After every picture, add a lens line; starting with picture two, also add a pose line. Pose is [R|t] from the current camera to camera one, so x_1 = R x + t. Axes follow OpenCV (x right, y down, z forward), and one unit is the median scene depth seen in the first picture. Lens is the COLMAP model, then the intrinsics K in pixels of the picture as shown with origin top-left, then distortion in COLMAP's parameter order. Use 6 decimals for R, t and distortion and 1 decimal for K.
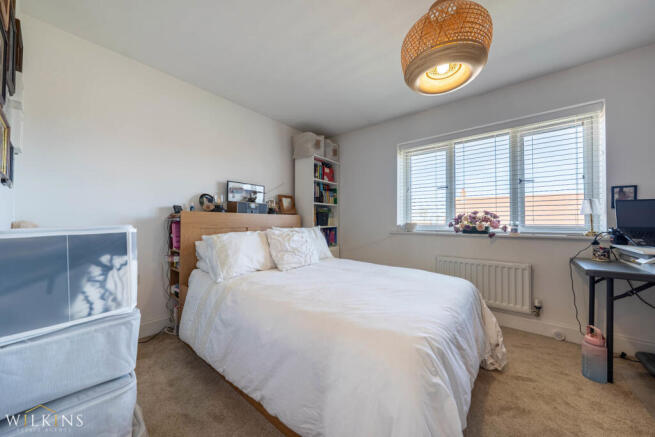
lens RADIAL K [[225.4, 0, 329.8], [0, 225.4, 218.3], [0, 0, 1]] dist [-0.002117, -0.000260]
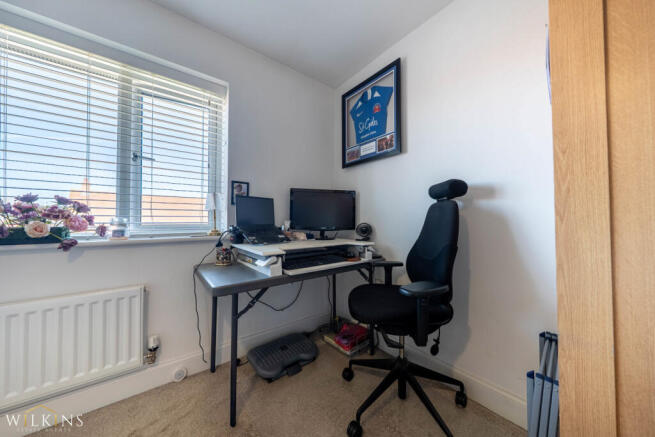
lens RADIAL K [[225.4, 0, 329.8], [0, 225.4, 218.3], [0, 0, 1]] dist [-0.002117, -0.000260]
pose [[0.210755, 0.008498, 0.977502, 0.397266], [-0.016223, 0.999855, -0.005195, 0.010445], [-0.977404, -0.014763, 0.210862, 0.371785]]
